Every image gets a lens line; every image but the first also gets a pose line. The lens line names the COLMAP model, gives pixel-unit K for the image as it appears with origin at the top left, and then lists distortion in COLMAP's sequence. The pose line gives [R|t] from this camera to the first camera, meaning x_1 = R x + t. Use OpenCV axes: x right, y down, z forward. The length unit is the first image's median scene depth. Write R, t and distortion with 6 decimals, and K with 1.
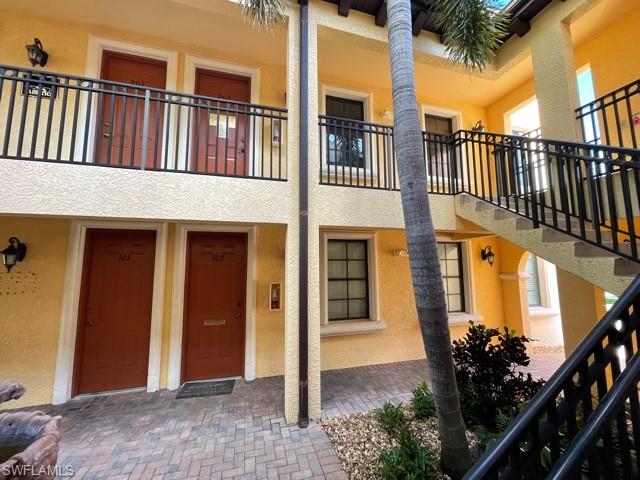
lens RADIAL K [[256.7, 0, 319.8], [0, 256.7, 240.9], [0, 0, 1]] dist [-0.001525, -0.000108]
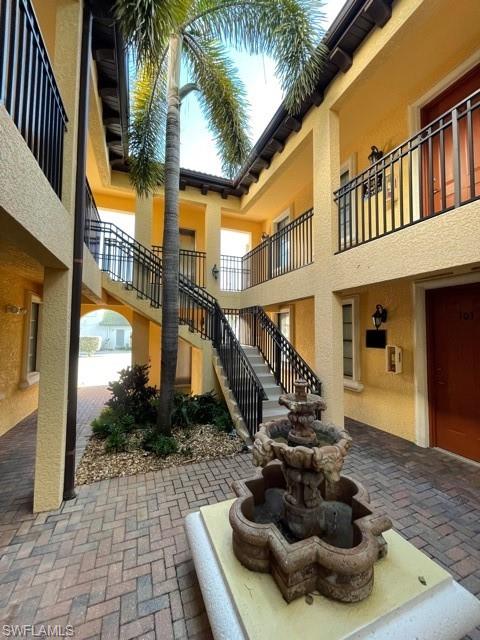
lens RADIAL K [[256.7, 0, 239.9], [0, 256.7, 320.6], [0, 0, 1]] dist [-0.001525, -0.000108]
pose [[-0.108403, 0.054218, 0.992627, -1.139065], [-0.116017, 0.990999, -0.066799, 0.094510], [-0.987314, -0.122402, -0.101137, 0.612832]]
